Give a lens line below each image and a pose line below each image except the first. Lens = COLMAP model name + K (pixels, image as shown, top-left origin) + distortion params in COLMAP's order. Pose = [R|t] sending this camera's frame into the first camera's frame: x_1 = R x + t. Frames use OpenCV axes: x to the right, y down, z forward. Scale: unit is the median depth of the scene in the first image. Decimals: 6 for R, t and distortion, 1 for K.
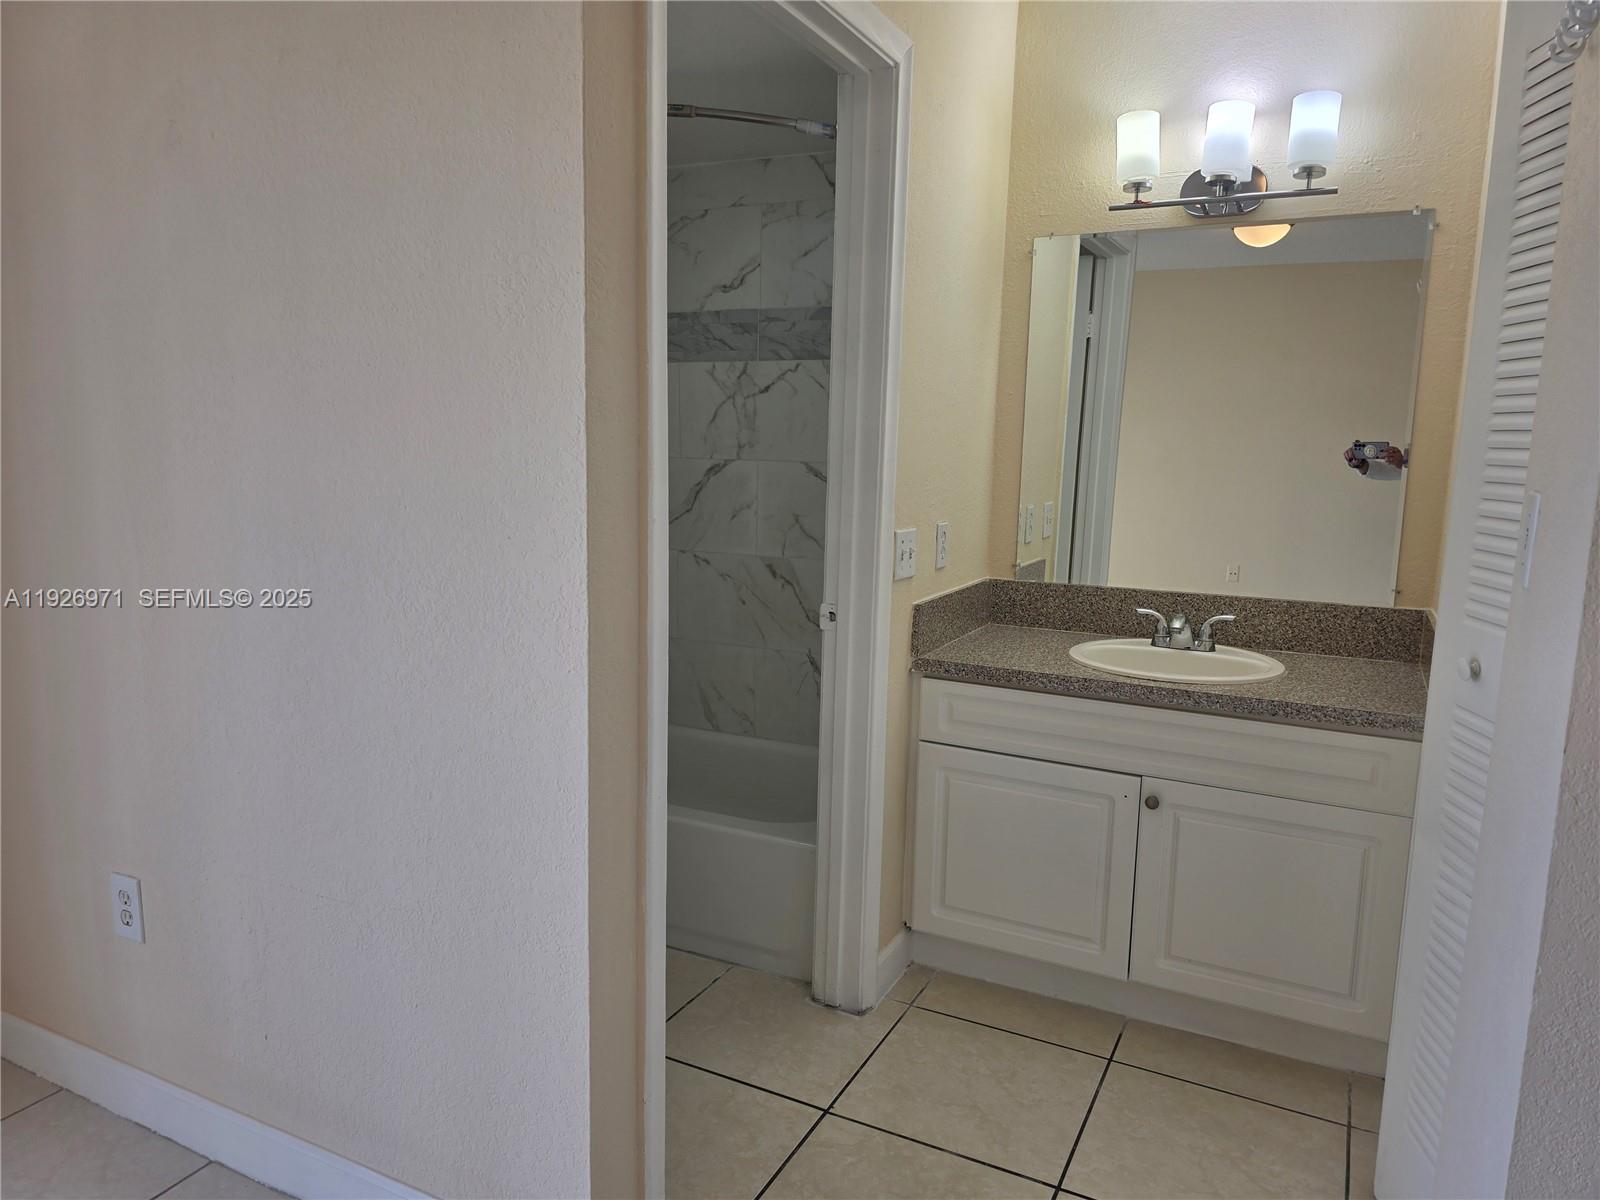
lens RADIAL K [[1072.9, 0, 805.4], [0, 1072.9, 606.3], [0, 0, 1]] dist [0.085968, -0.086801]
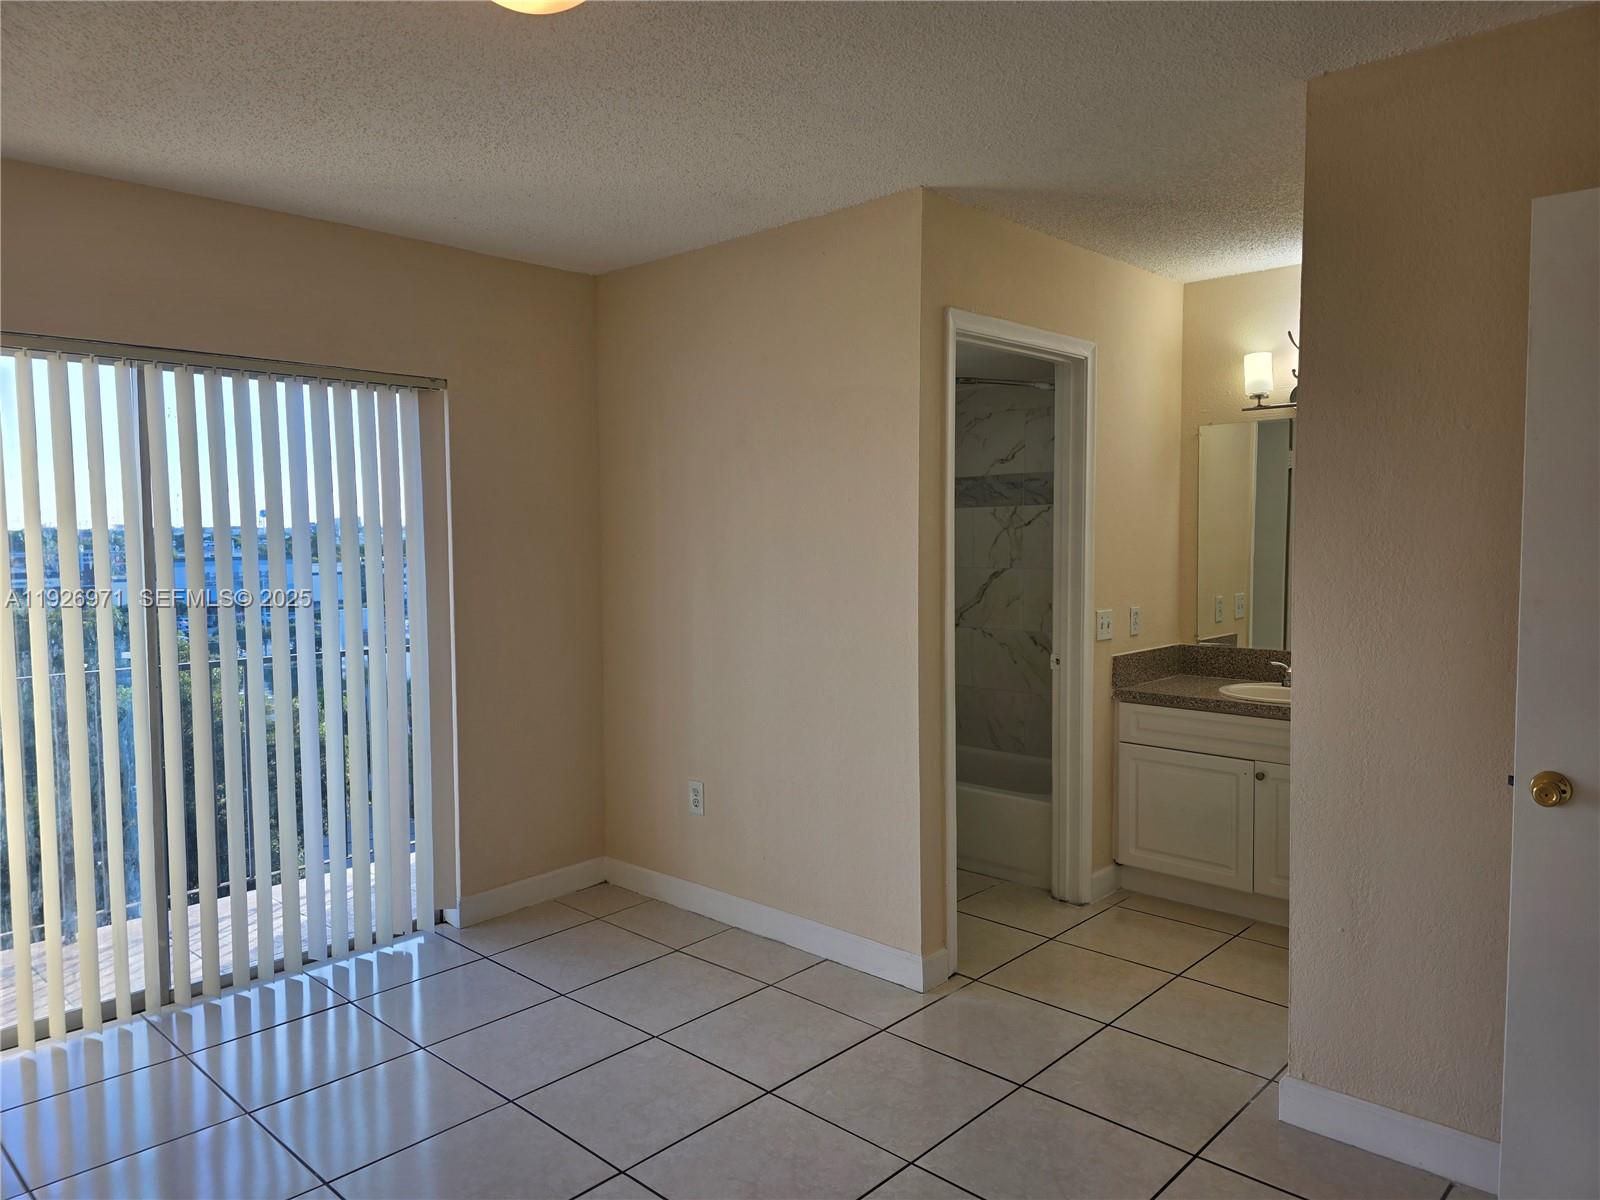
lens RADIAL K [[1072.9, 0, 803.4], [0, 1072.9, 605.2], [0, 0, 1]] dist [0.085968, -0.086801]
pose [[0.957119, -0.011916, -0.289449, 0.124272], [-0.014157, 0.996036, -0.087817, 0.070200], [0.289348, 0.088149, 0.953156, -0.693835]]
